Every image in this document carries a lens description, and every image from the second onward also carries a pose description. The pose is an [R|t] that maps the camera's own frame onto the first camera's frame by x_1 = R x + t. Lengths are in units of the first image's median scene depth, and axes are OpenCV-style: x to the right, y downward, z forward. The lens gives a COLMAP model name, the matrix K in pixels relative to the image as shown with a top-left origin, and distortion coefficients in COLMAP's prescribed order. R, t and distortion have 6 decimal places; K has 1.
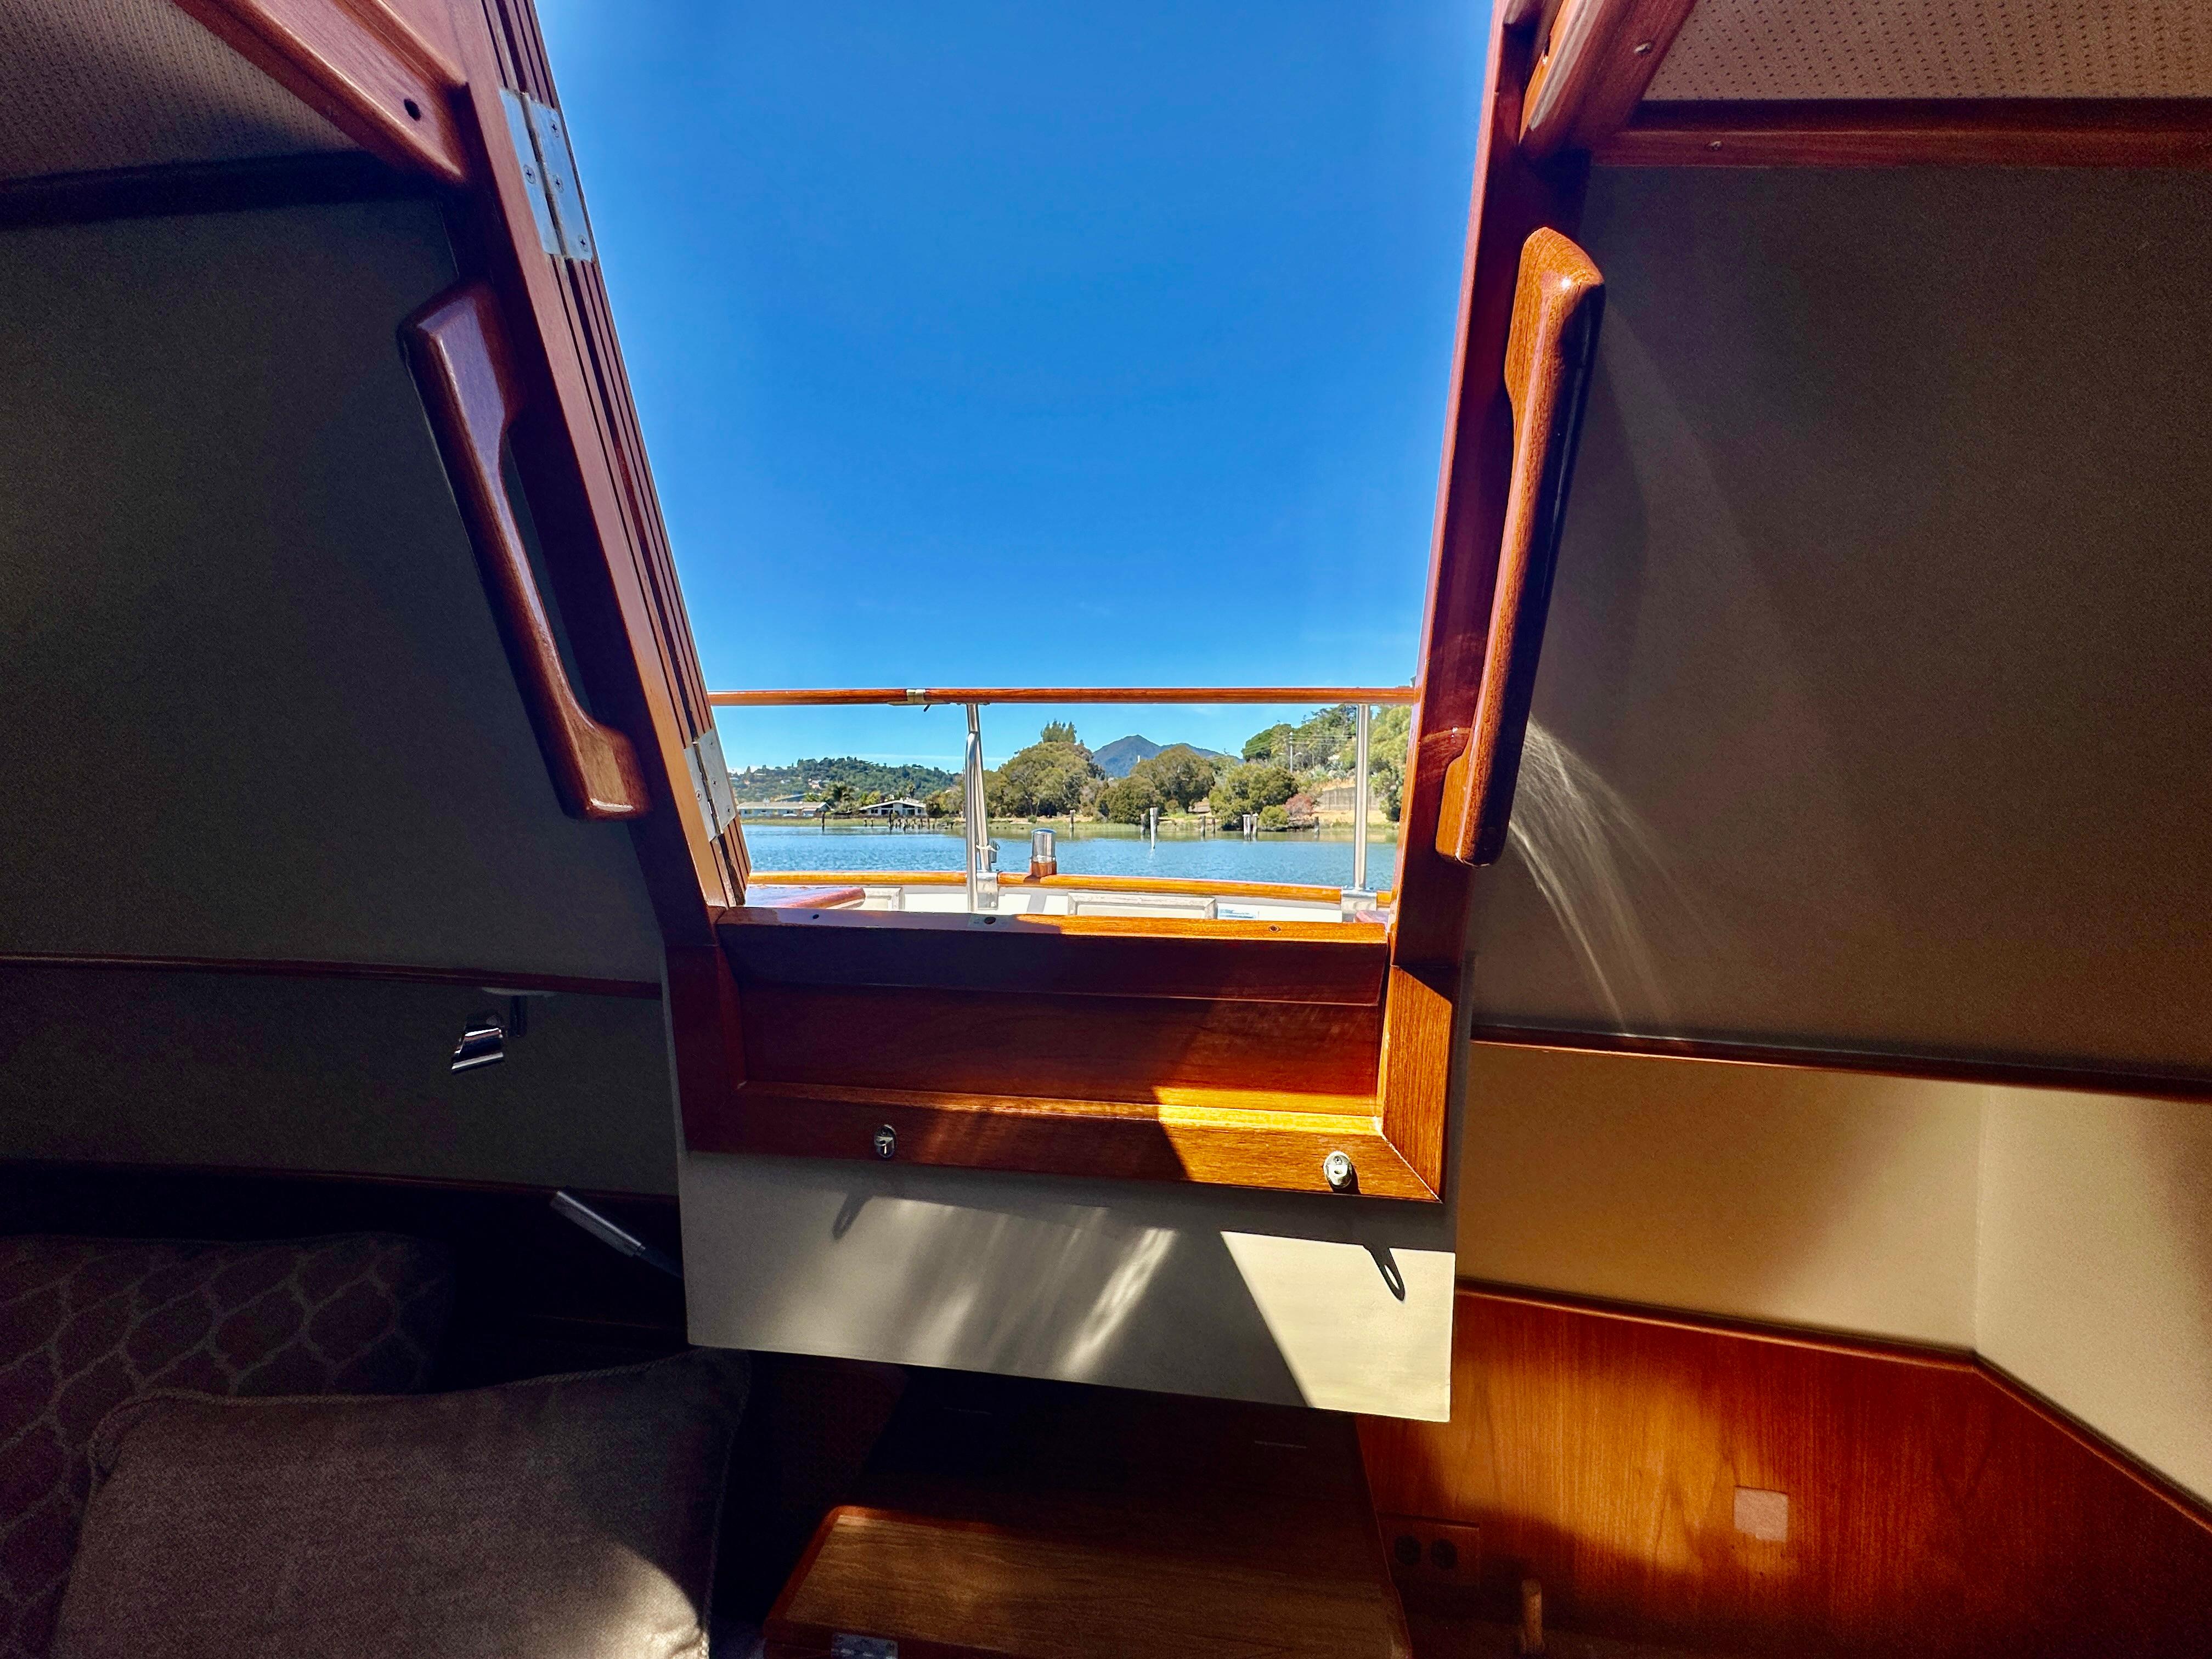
lens RADIAL K [[885.2, 0, 1093.9], [0, 885.2, 826.9], [0, 0, 1]] dist [-0.017185, -0.000091]
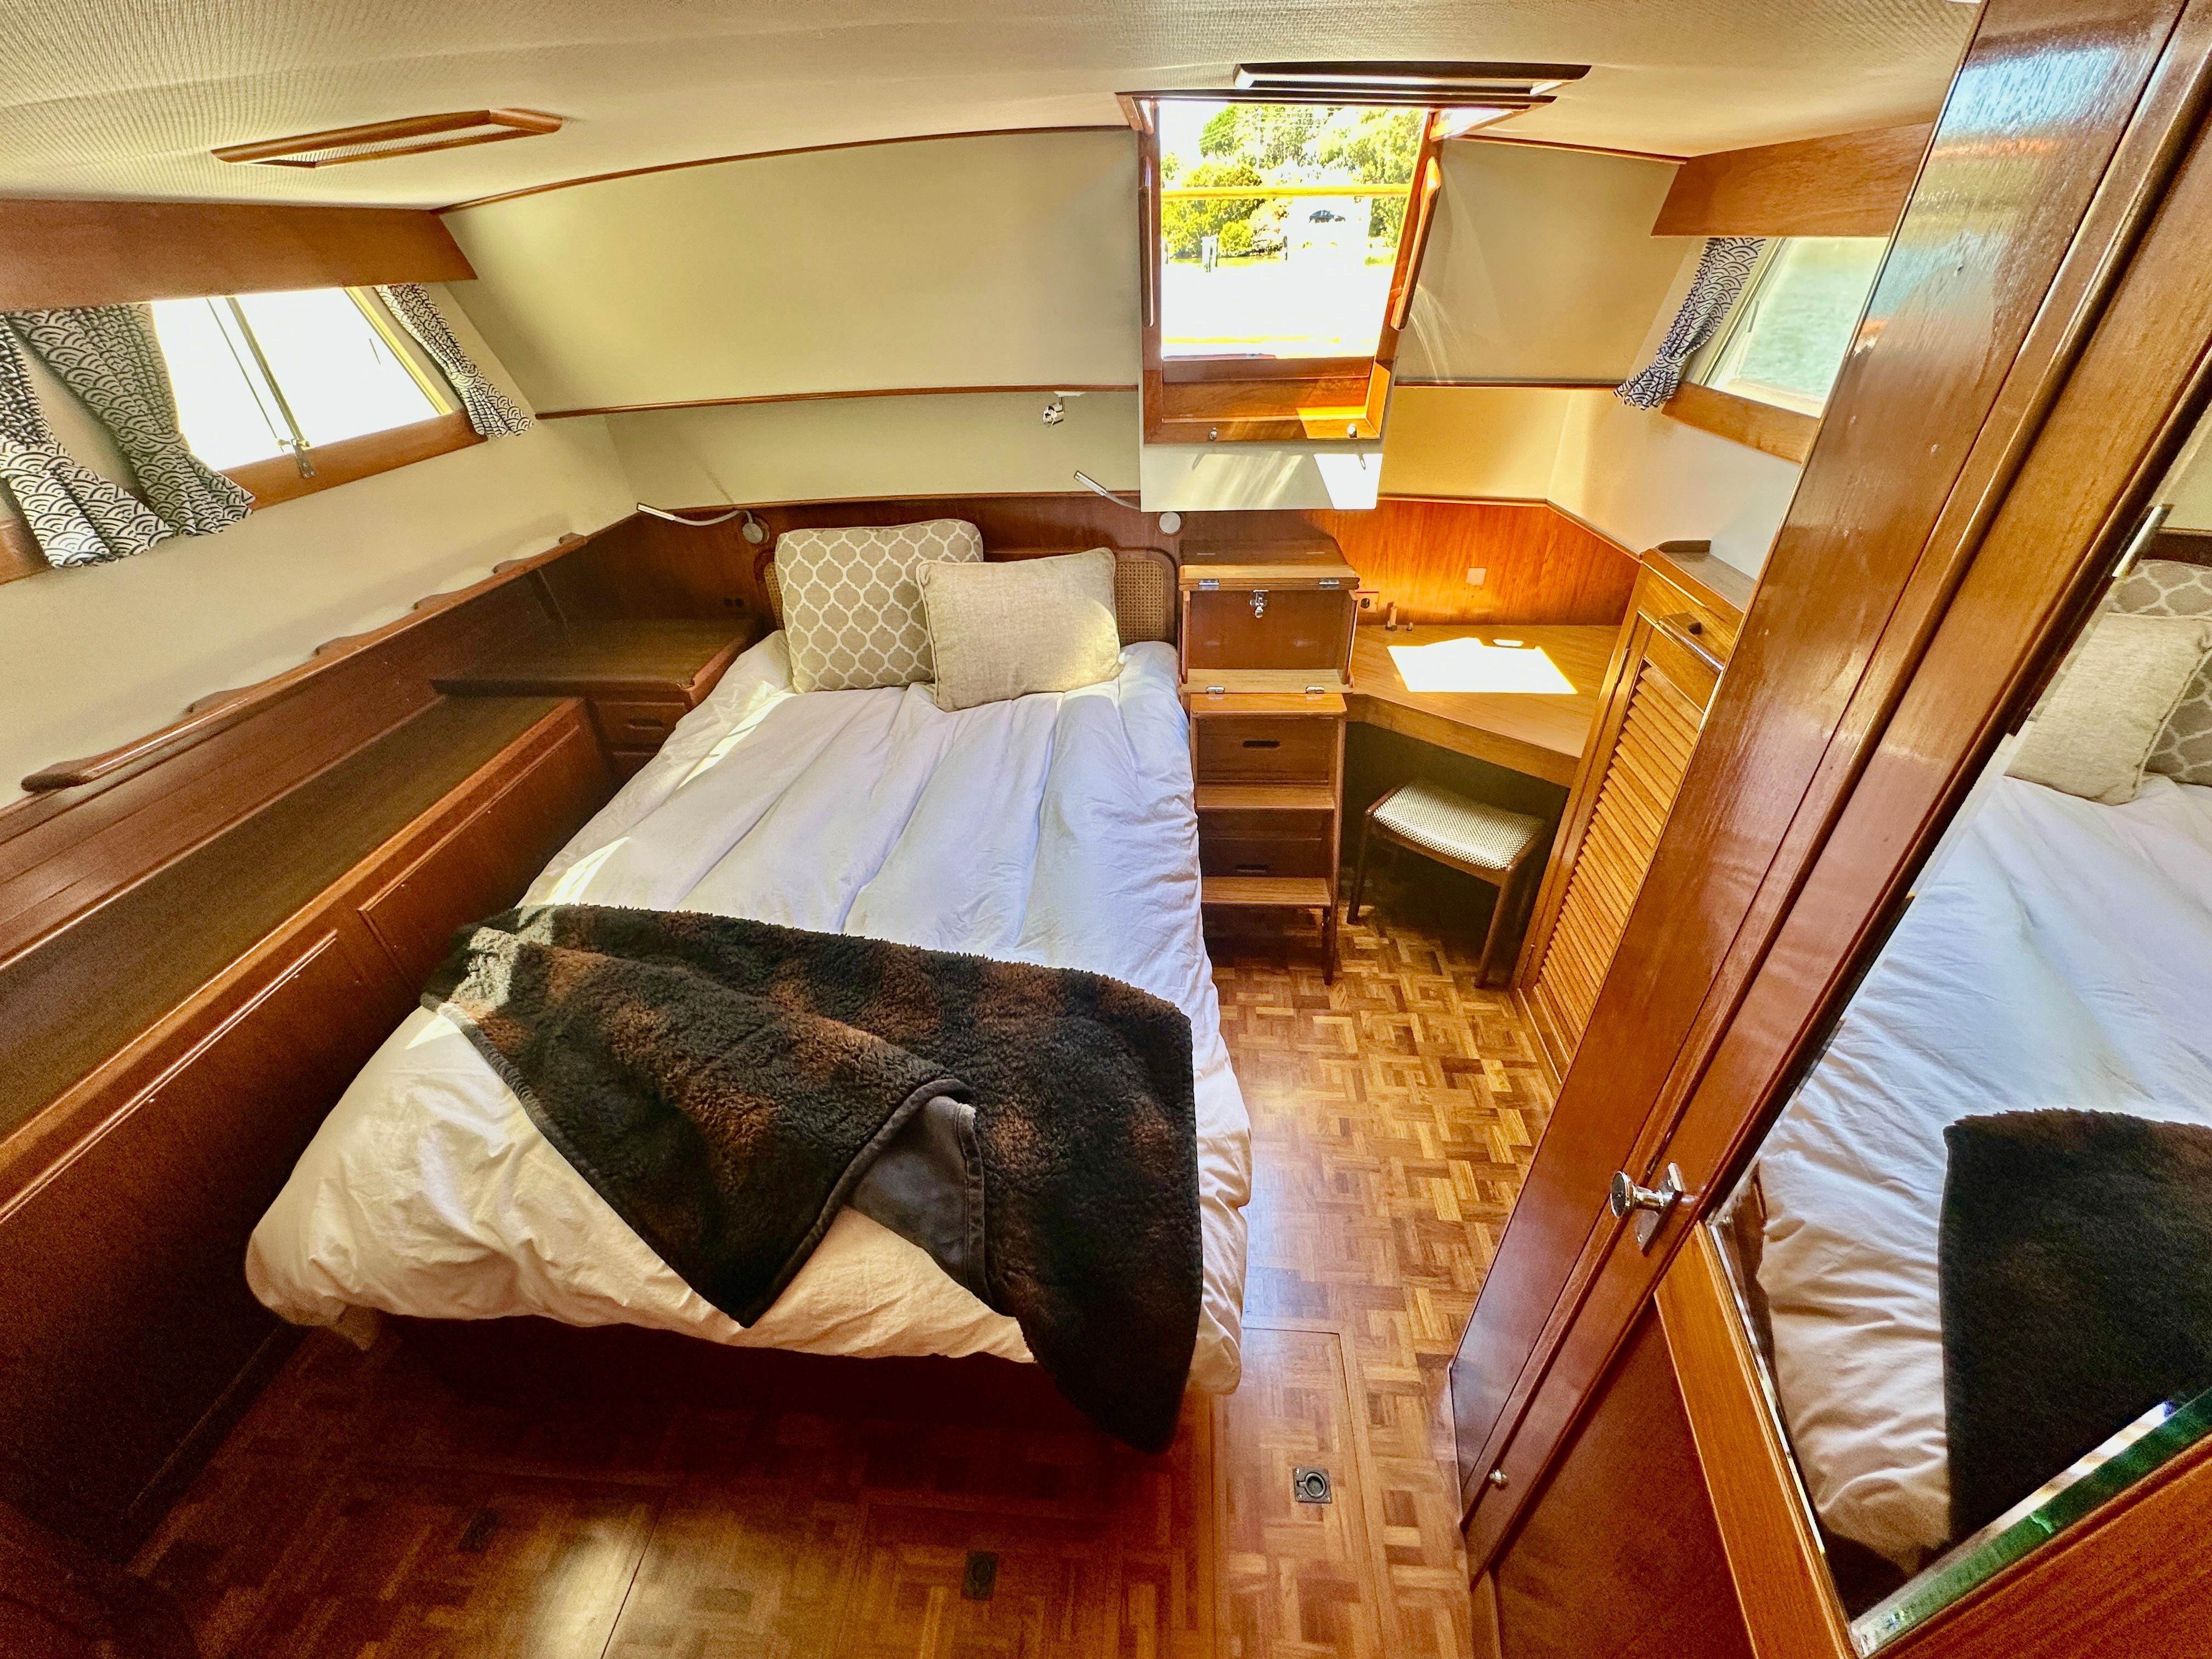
lens RADIAL K [[885.2, 0, 1118.5], [0, 885.2, 837.2], [0, 0, 1]] dist [-0.017185, -0.000091]
pose [[0.995184, -0.079822, 0.056902, -0.918972], [0.035273, 0.833181, 0.551875, -0.214370], [-0.091461, -0.547210, 0.831984, -2.556480]]
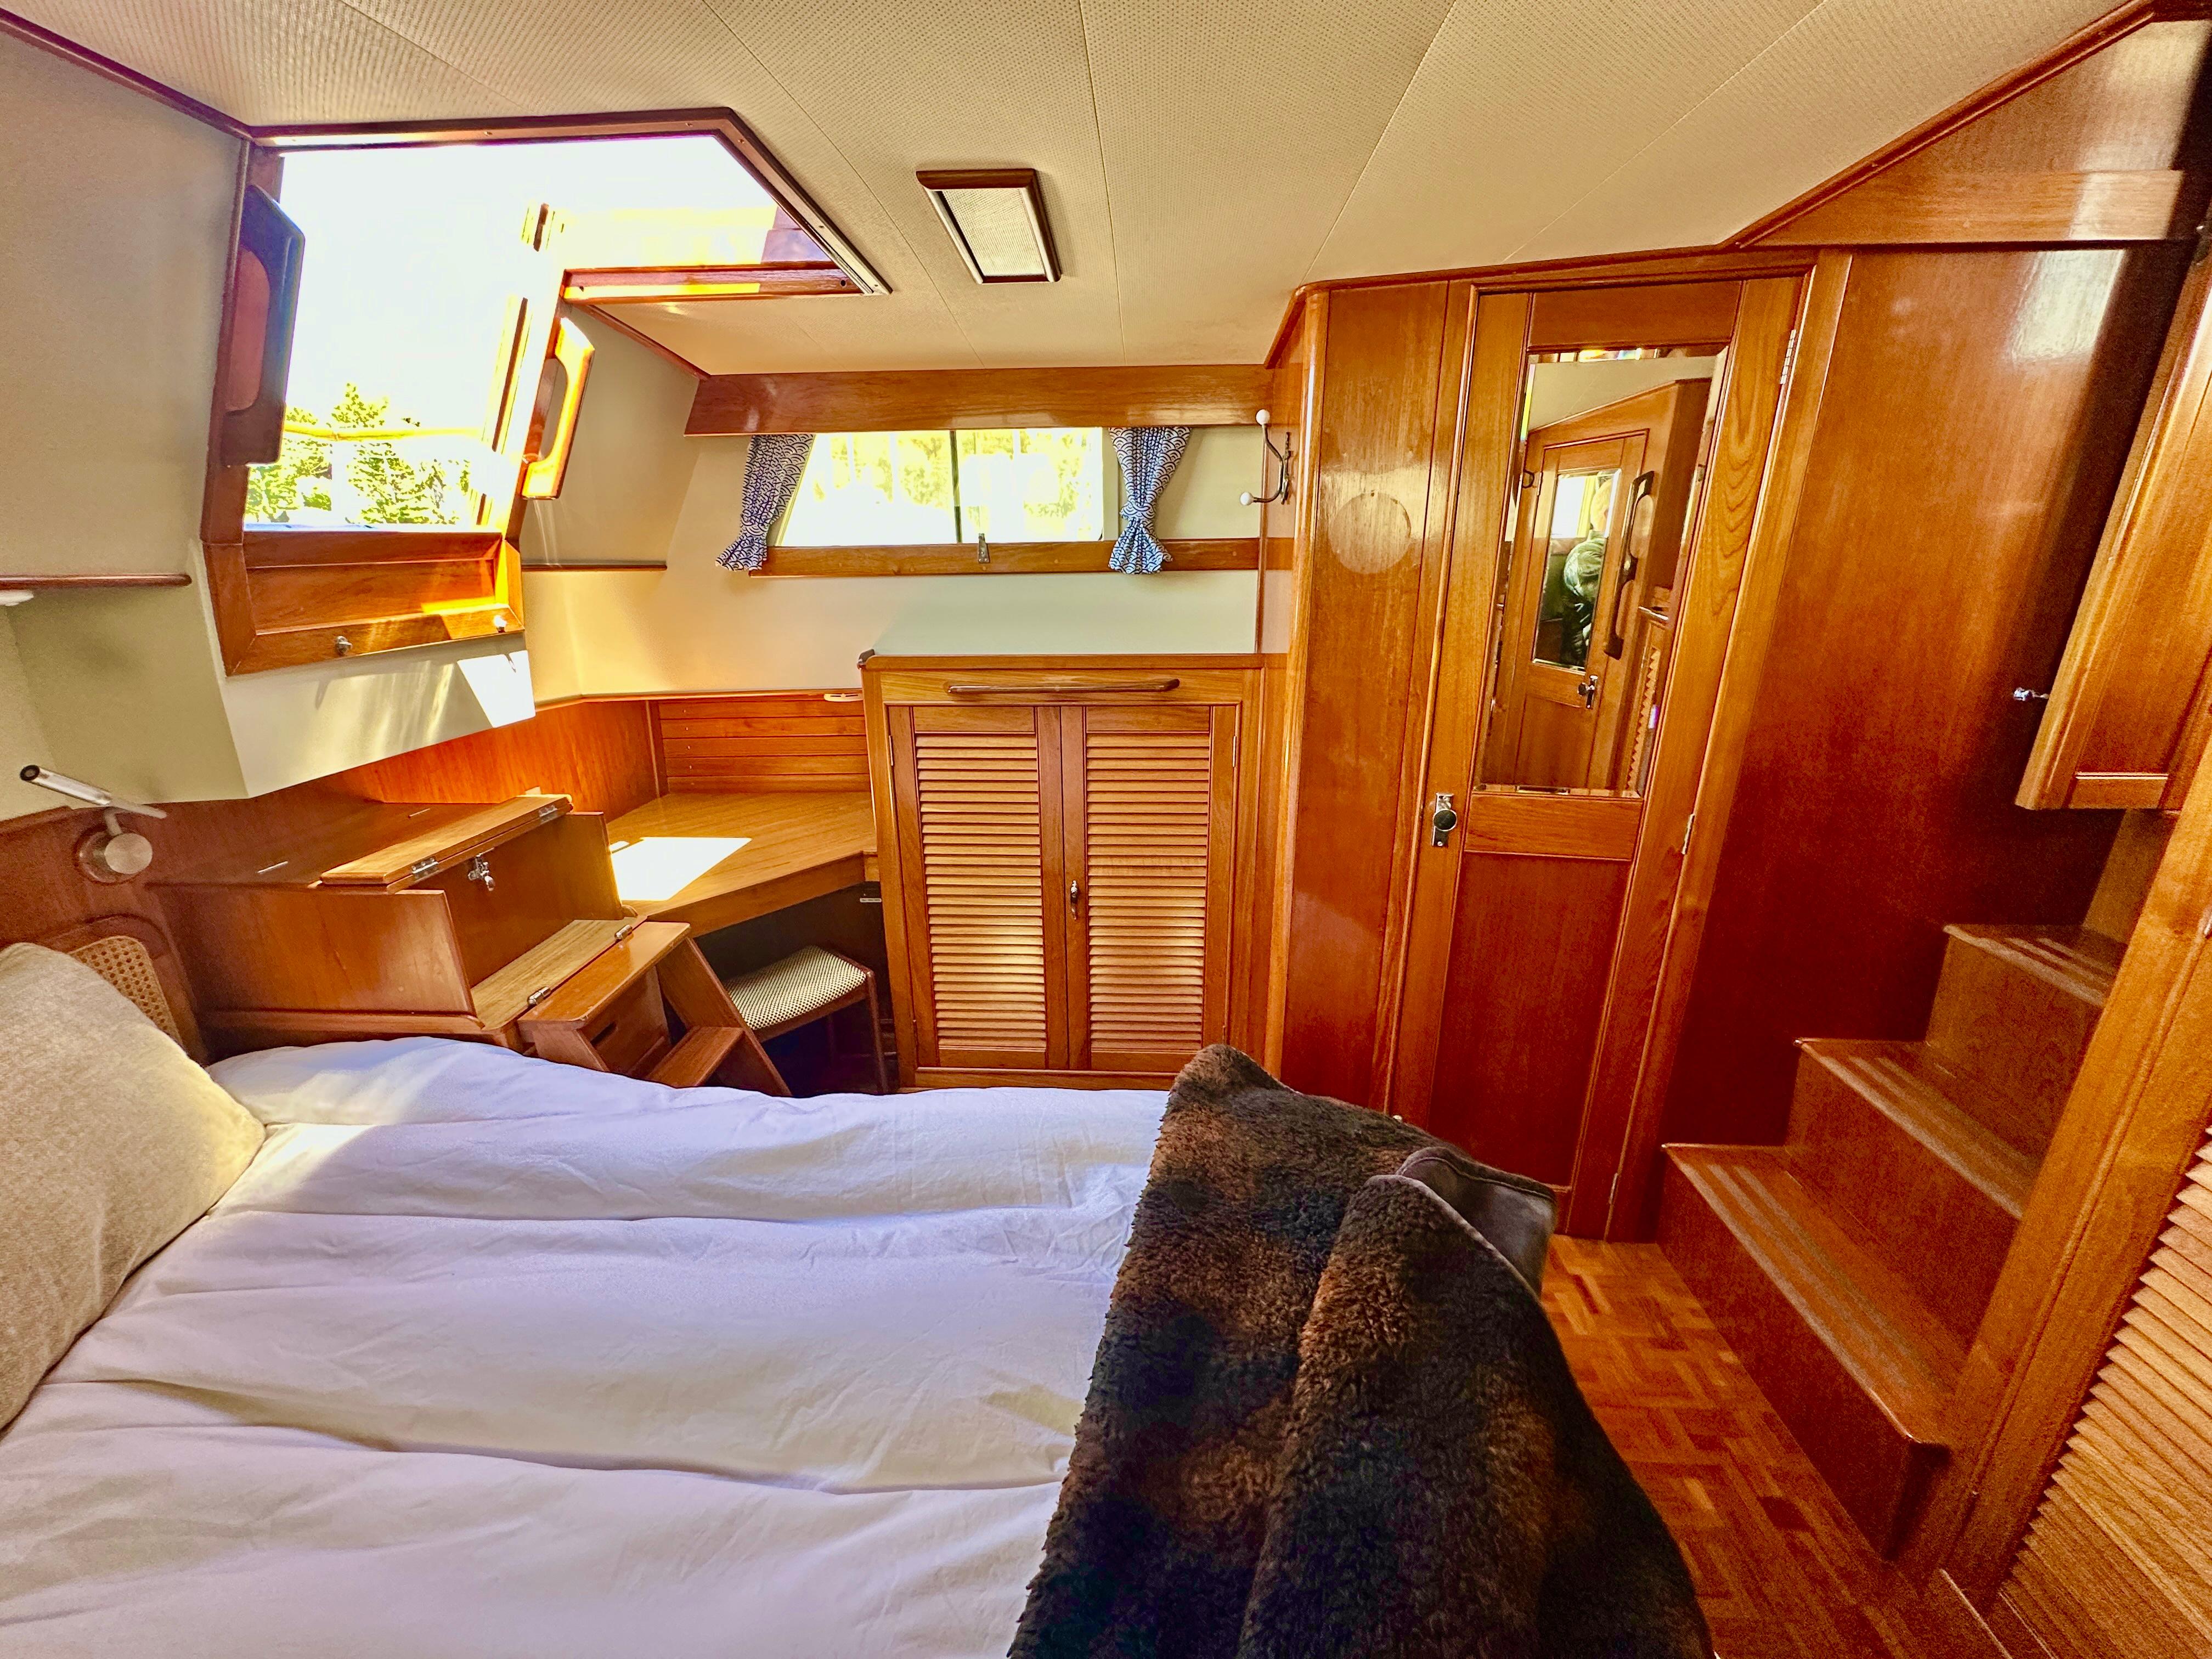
lens RADIAL K [[885.2, 0, 1113.2], [0, 885.2, 842.9], [0, 0, 1]] dist [-0.017185, -0.000091]
pose [[-0.107054, -0.320878, 0.941051, -2.525918], [0.015425, 0.945840, 0.324265, 0.171028], [-0.994134, 0.049229, -0.096307, -0.551628]]
